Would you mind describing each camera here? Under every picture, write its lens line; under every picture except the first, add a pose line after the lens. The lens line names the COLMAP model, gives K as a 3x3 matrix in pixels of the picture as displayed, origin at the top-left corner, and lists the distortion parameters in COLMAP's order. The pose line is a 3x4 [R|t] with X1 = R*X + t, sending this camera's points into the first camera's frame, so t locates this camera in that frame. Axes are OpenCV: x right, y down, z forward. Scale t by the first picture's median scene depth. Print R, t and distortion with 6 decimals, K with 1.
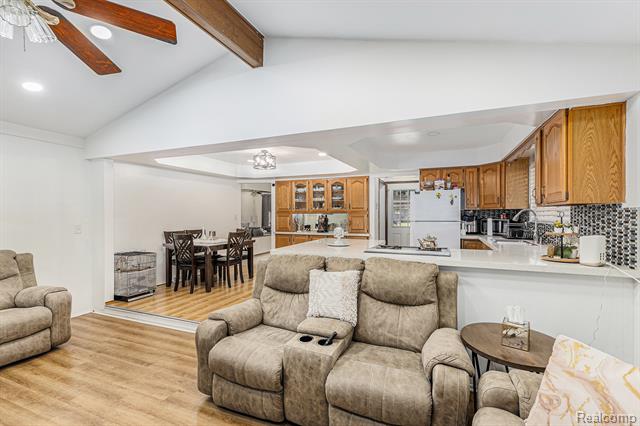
lens RADIAL K [[288.0, 0, 323.7], [0, 288.0, 213.2], [0, 0, 1]] dist [0.000887, 0.000348]
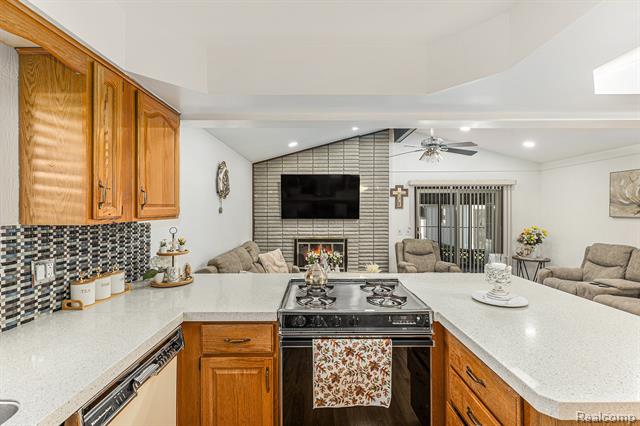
lens RADIAL K [[291.0, 0, 322.9], [0, 291.0, 214.9], [0, 0, 1]] dist [-0.002189, 0.000029]
pose [[-0.919581, 0.012656, -0.392696, 0.273026], [0.006064, 0.999819, 0.018021, -0.021189], [0.392854, 0.014191, -0.919492, 0.730947]]
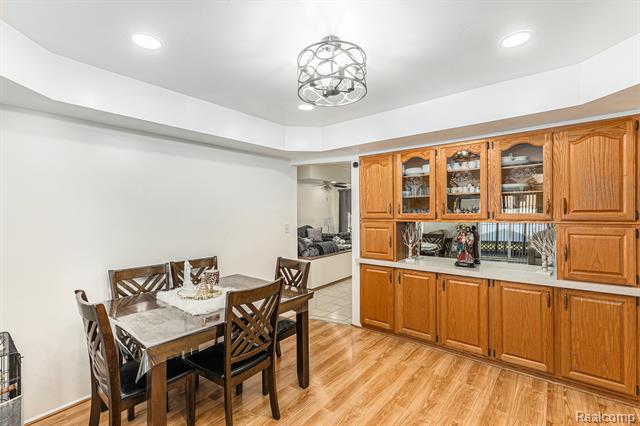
lens RADIAL K [[284.6, 0, 320.0], [0, 284.6, 213.0], [0, 0, 1]] dist [-0.002017, -0.000239]
pose [[0.958586, -0.003674, -0.284781, -0.104356], [0.006278, 0.999946, 0.008232, -0.020144], [0.284735, -0.009679, 0.958557, 0.570655]]
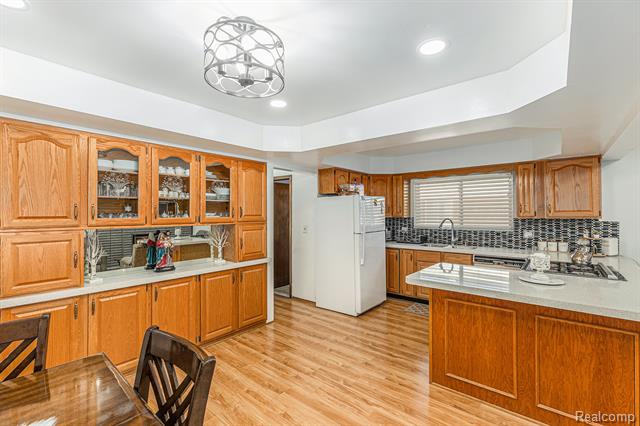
lens RADIAL K [[284.6, 0, 320.0], [0, 284.6, 213.0], [0, 0, 1]] dist [-0.002017, -0.000239]
pose [[0.297407, 0.005488, 0.954735, -0.378384], [-0.000485, 0.999984, -0.005597, -0.019232], [-0.954751, 0.001201, 0.297405, 0.702859]]
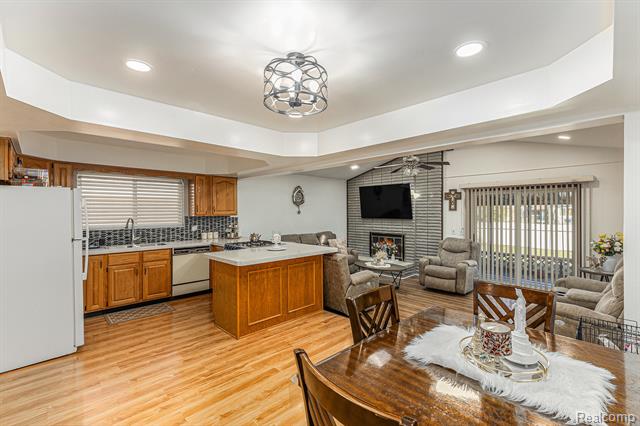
lens RADIAL K [[291.0, 0, 322.9], [0, 291.0, 214.9], [0, 0, 1]] dist [-0.002189, 0.000029]
pose [[-0.926275, 0.003429, 0.376833, -0.305307], [0.007172, 0.999938, 0.008531, -0.019519], [-0.376781, 0.010605, -0.926242, 1.106855]]
